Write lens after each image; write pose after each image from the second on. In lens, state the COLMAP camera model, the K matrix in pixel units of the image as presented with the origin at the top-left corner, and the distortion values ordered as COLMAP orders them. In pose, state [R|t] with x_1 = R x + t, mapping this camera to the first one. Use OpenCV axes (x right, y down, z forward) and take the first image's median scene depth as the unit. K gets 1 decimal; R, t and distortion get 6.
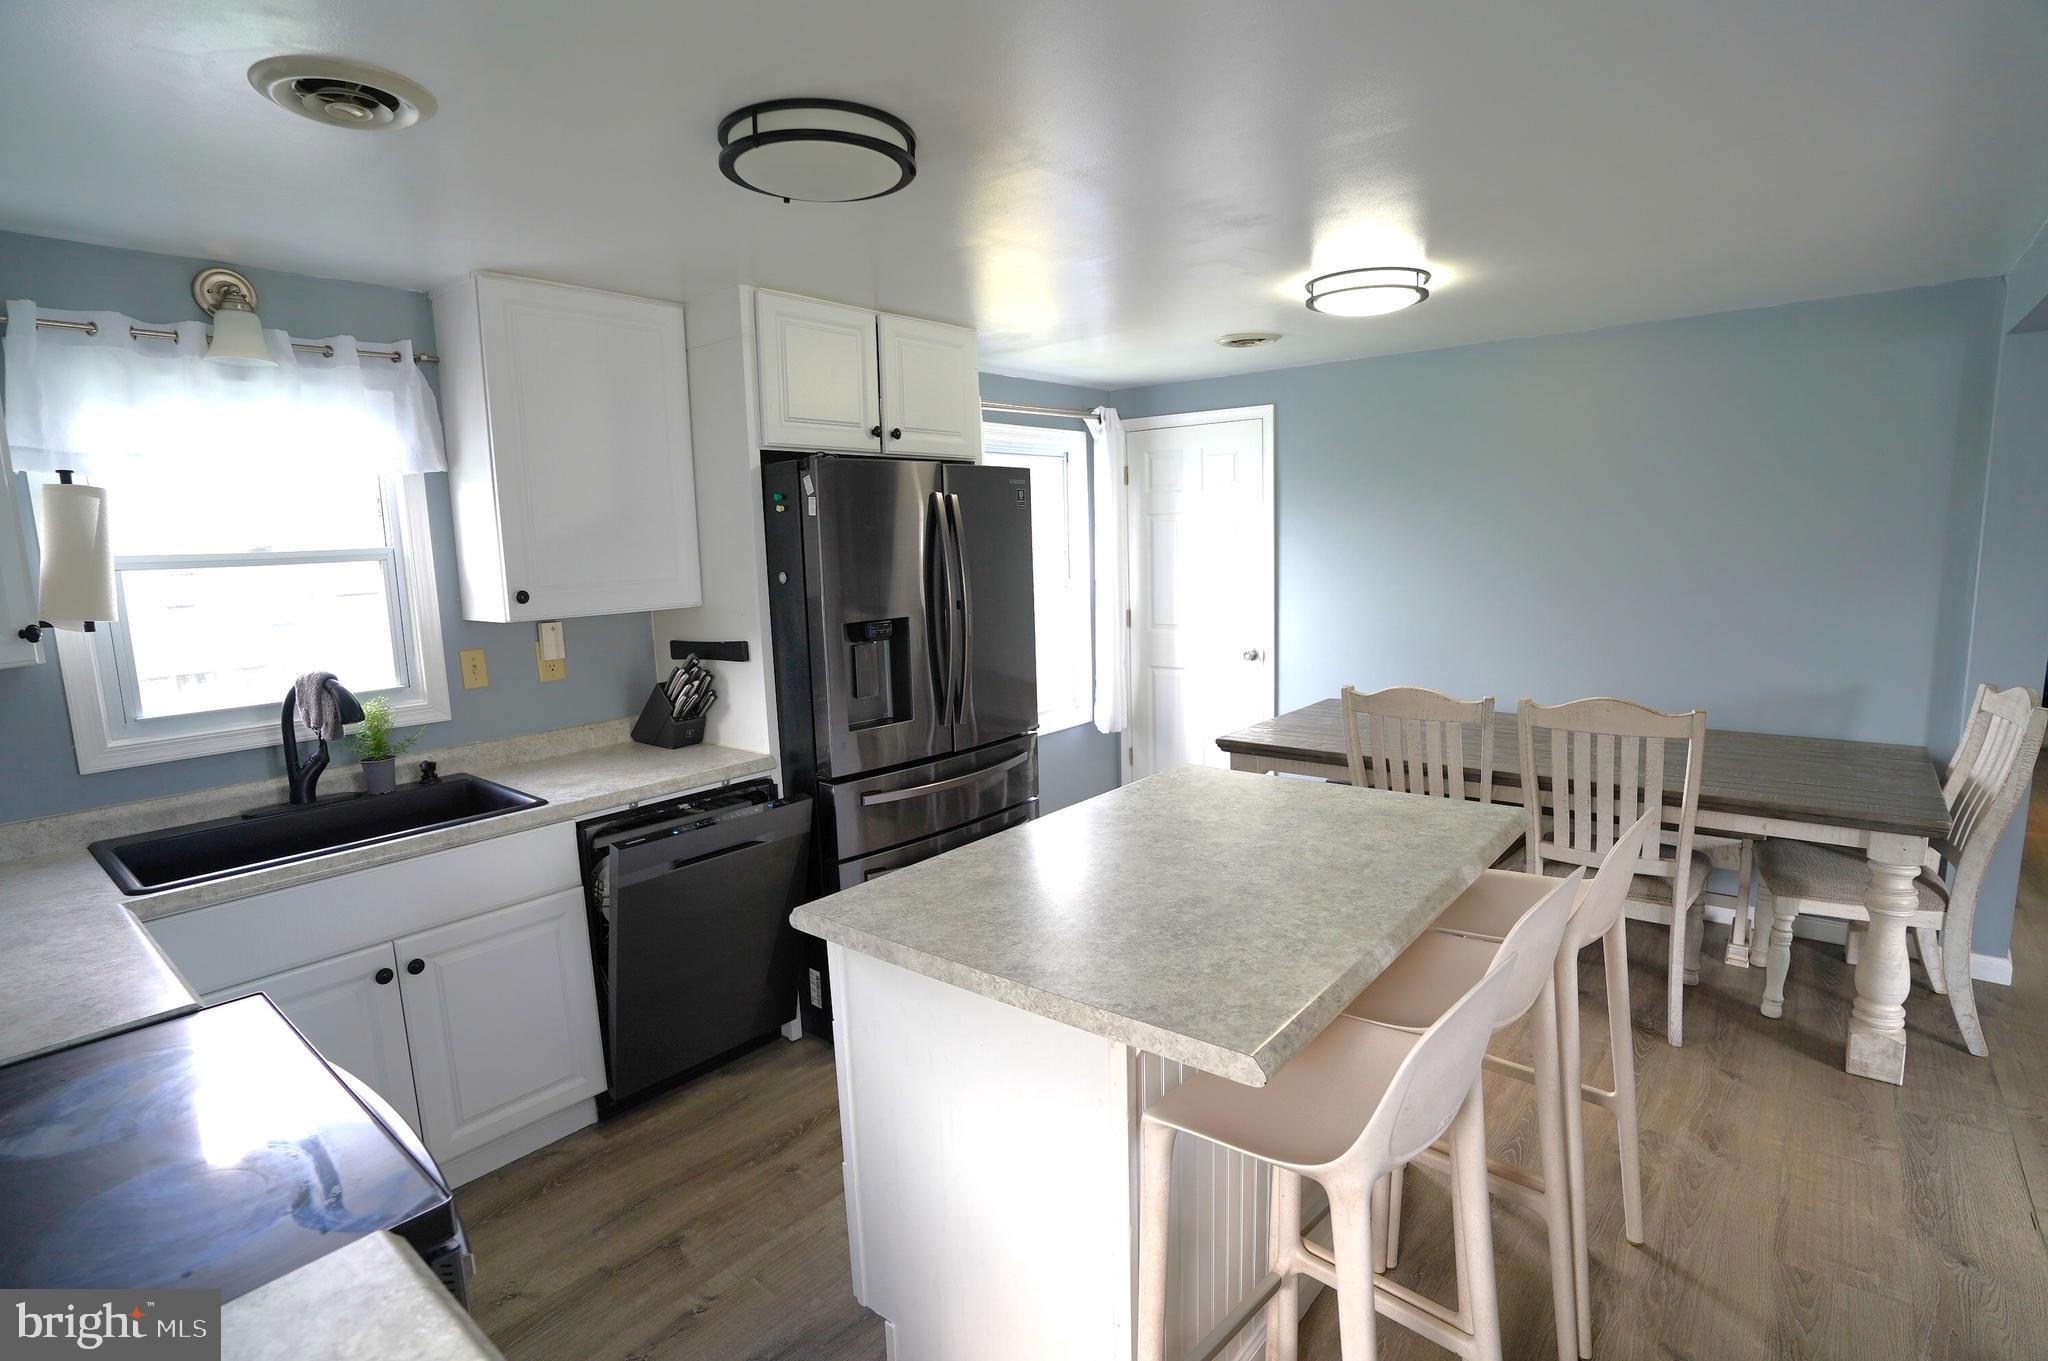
lens RADIAL K [[999.4, 0, 1023.8], [0, 999.4, 693.7], [0, 0, 1]] dist [-0.084326, 0.035924]
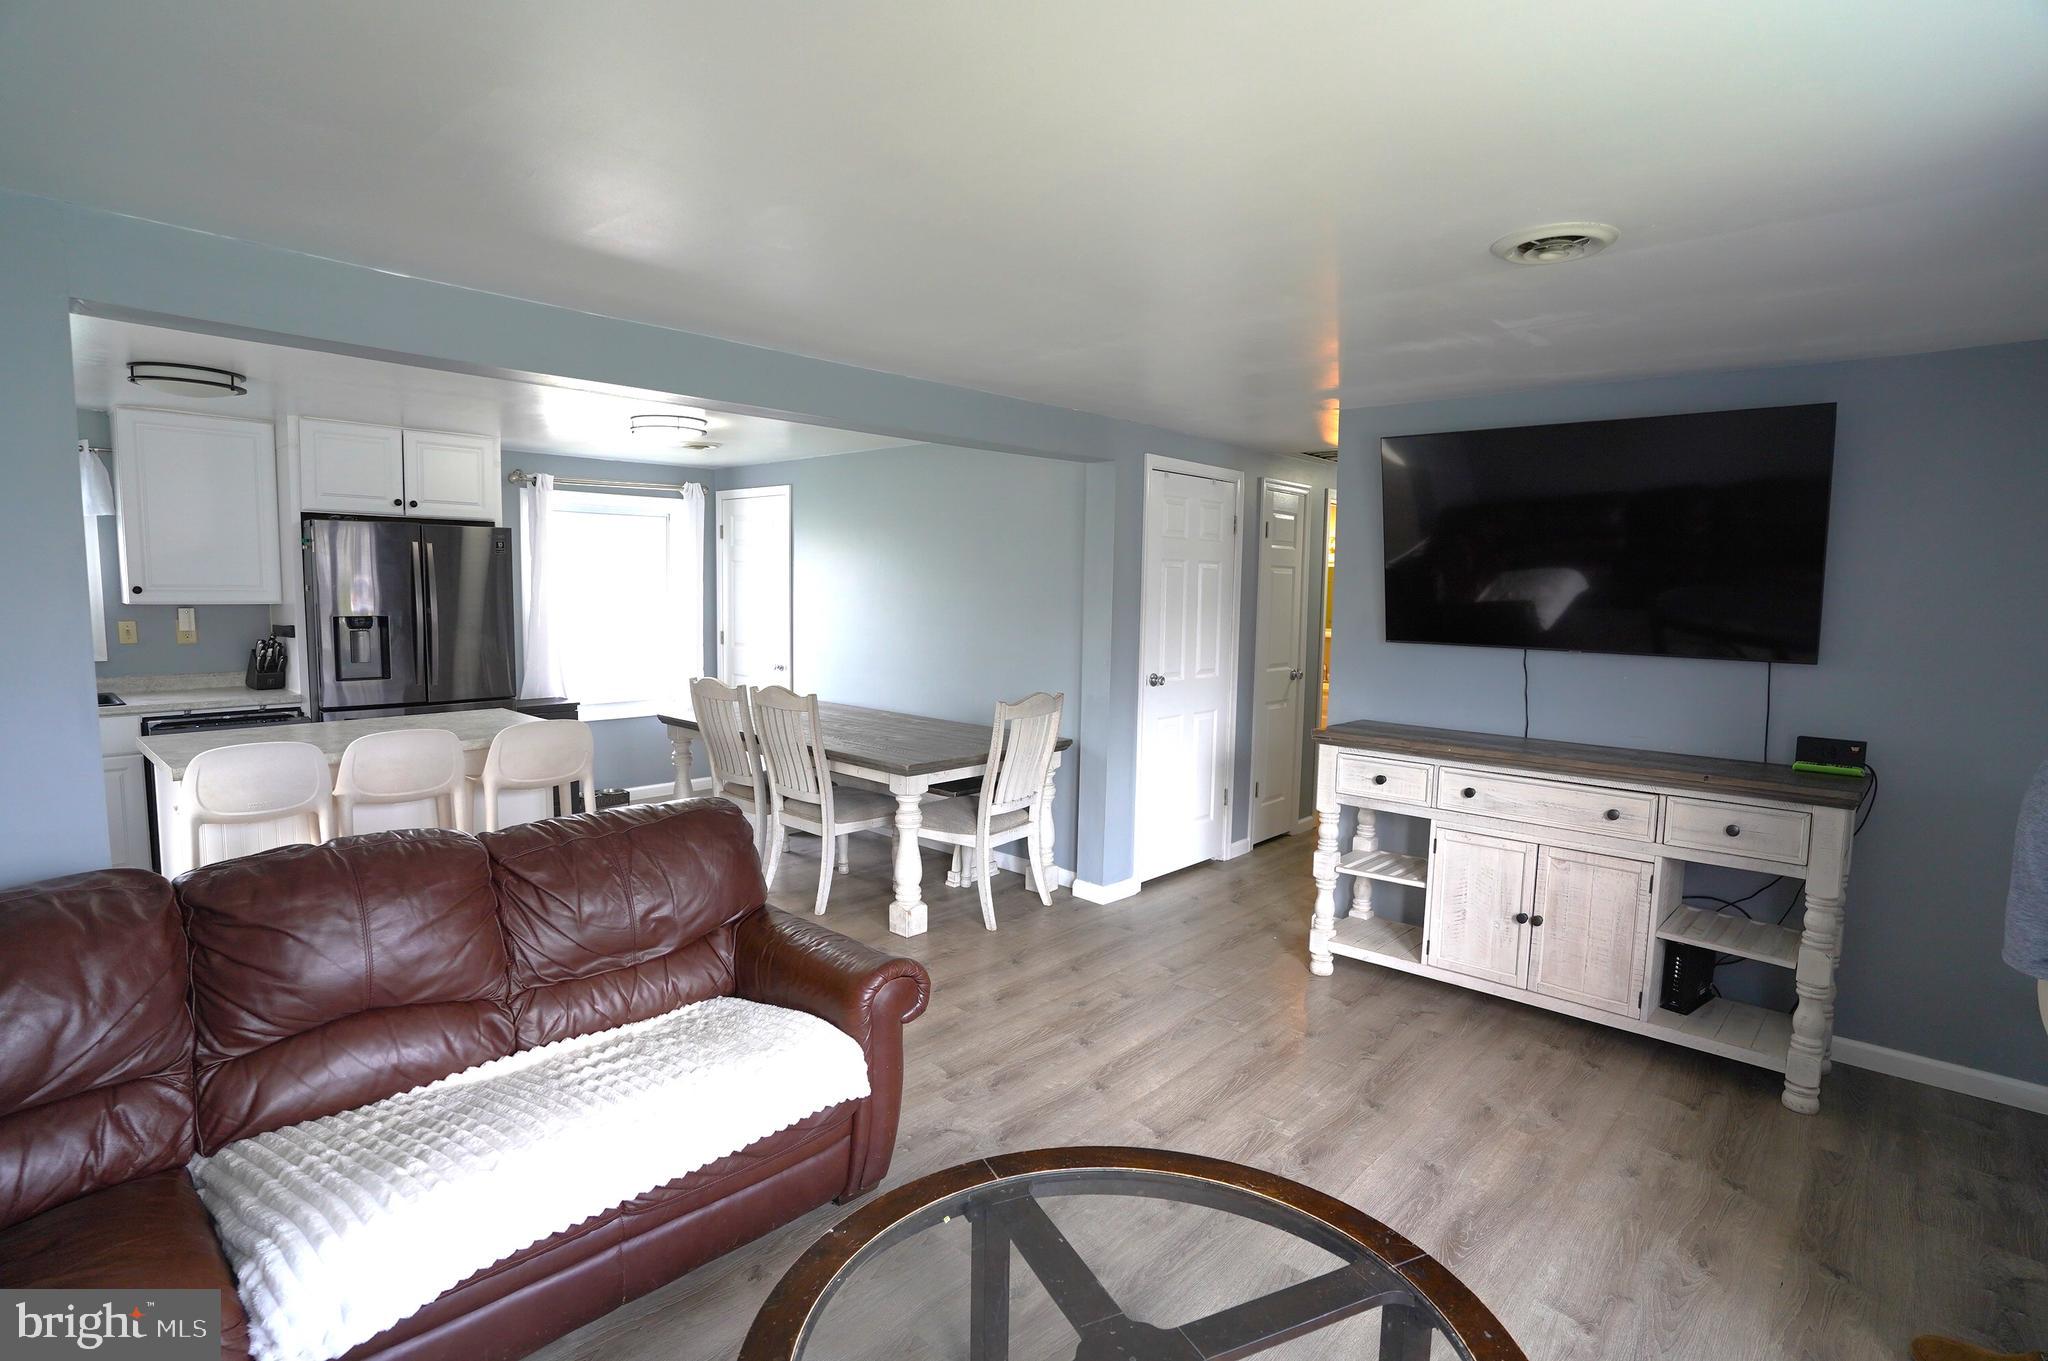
lens RADIAL K [[1021.5, 0, 1006.3], [0, 1021.5, 678.9], [0, 0, 1]] dist [-0.012822, -0.000202]
pose [[0.996707, 0.056632, -0.058030, 1.104229], [-0.059839, 0.996686, -0.055095, 0.063495], [0.054717, 0.058386, 0.996793, -0.676201]]
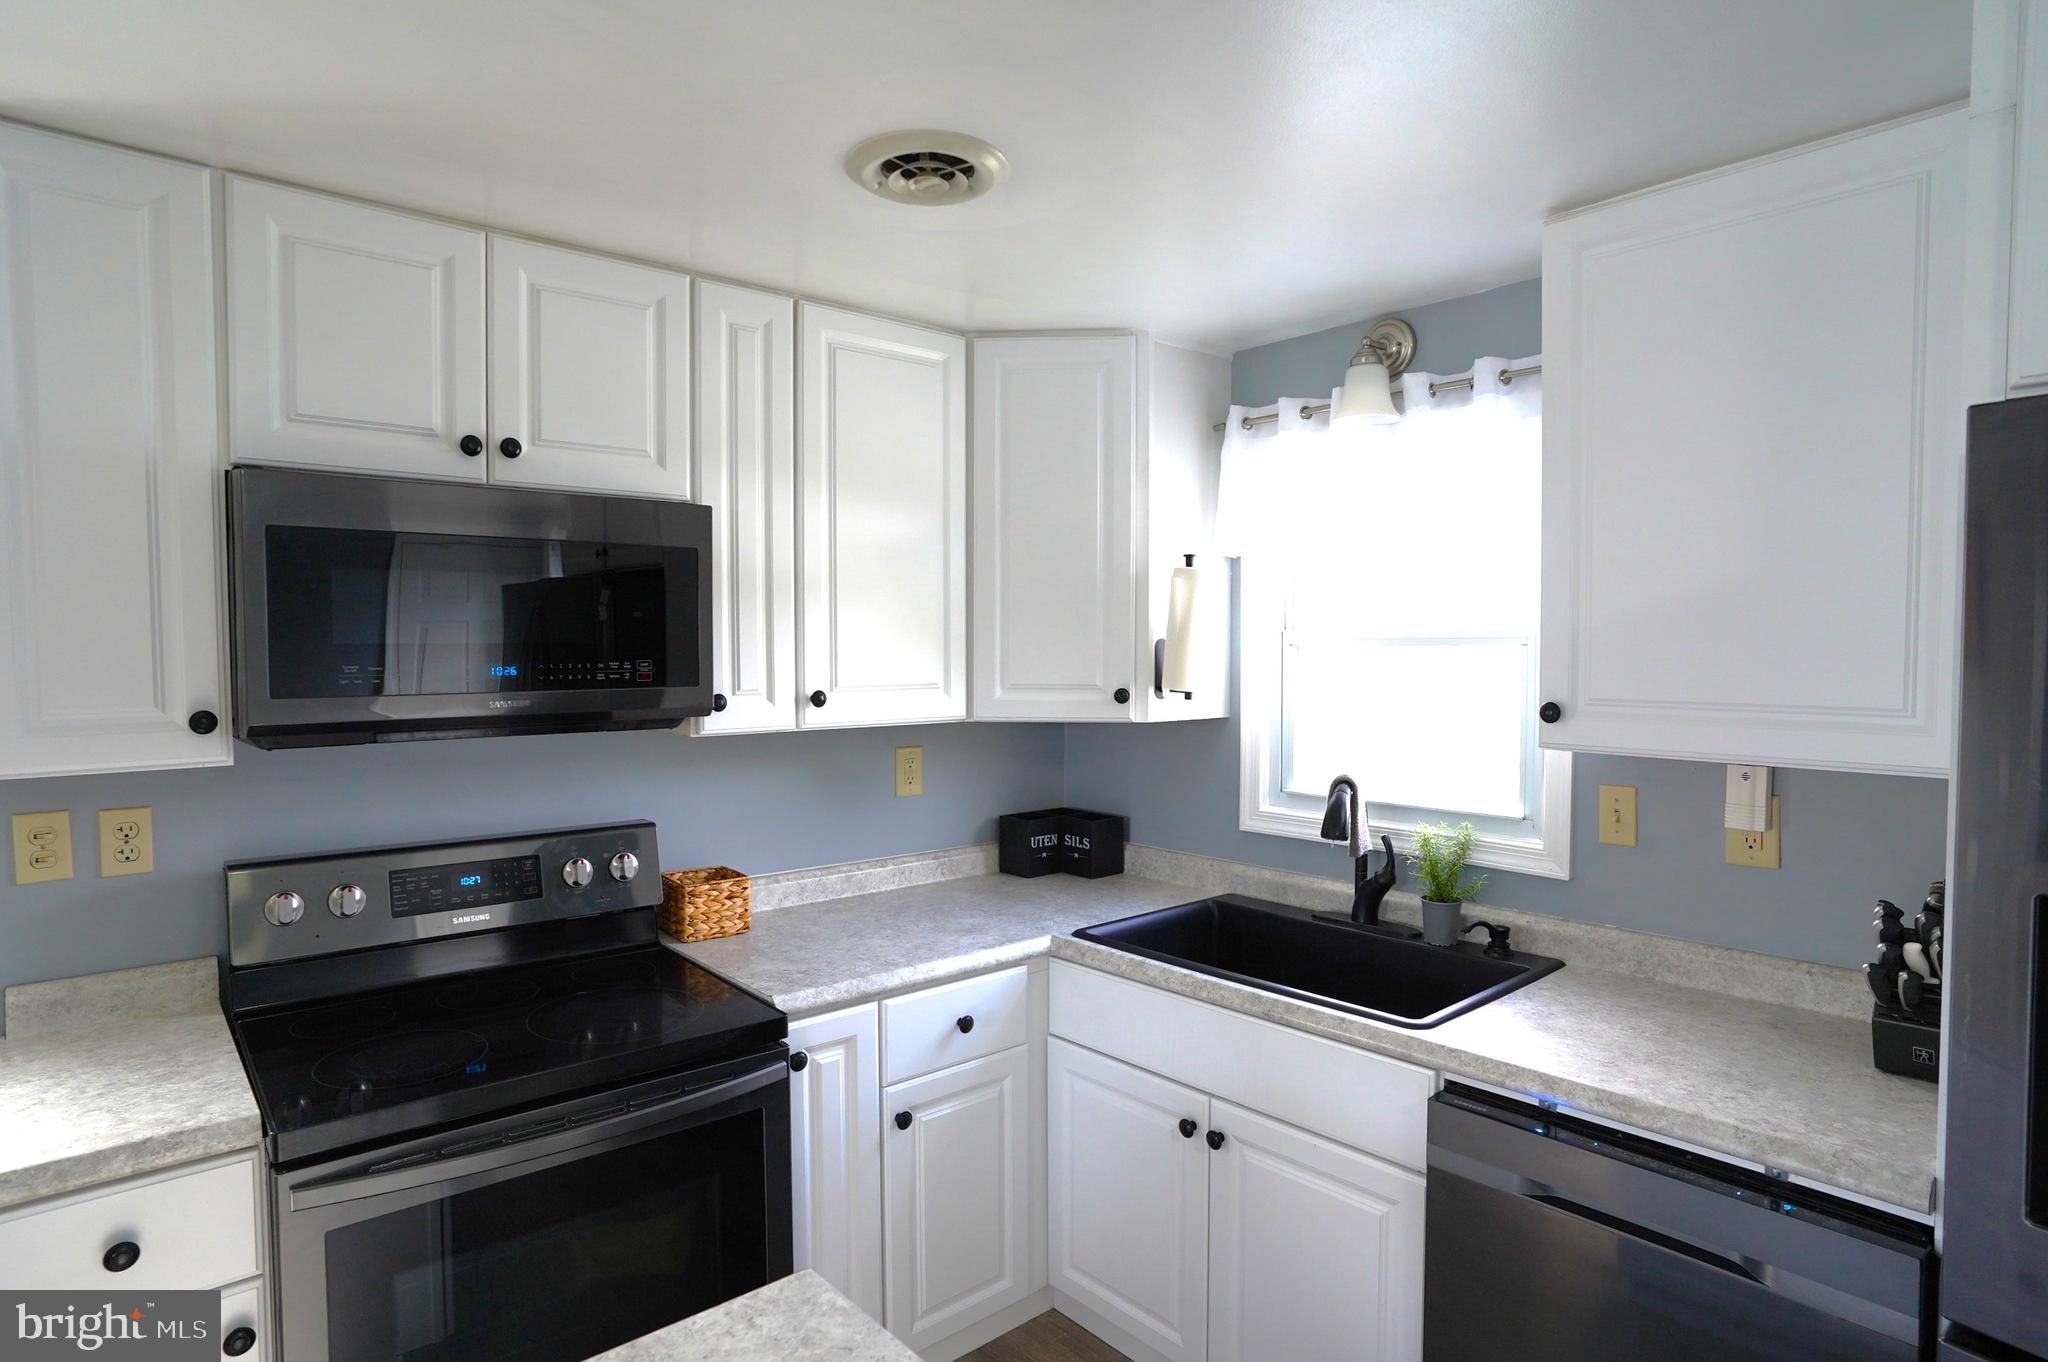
lens RADIAL K [[1107.0, 0, 1028.9], [0, 1107.0, 688.1], [0, 0, 1]] dist [-0.052045, 0.000363]
pose [[-0.152003, 0.069293, -0.985948, 0.226403], [-0.146802, 0.984892, 0.091851, -0.126011], [0.977417, 0.158701, -0.139534, 0.746836]]
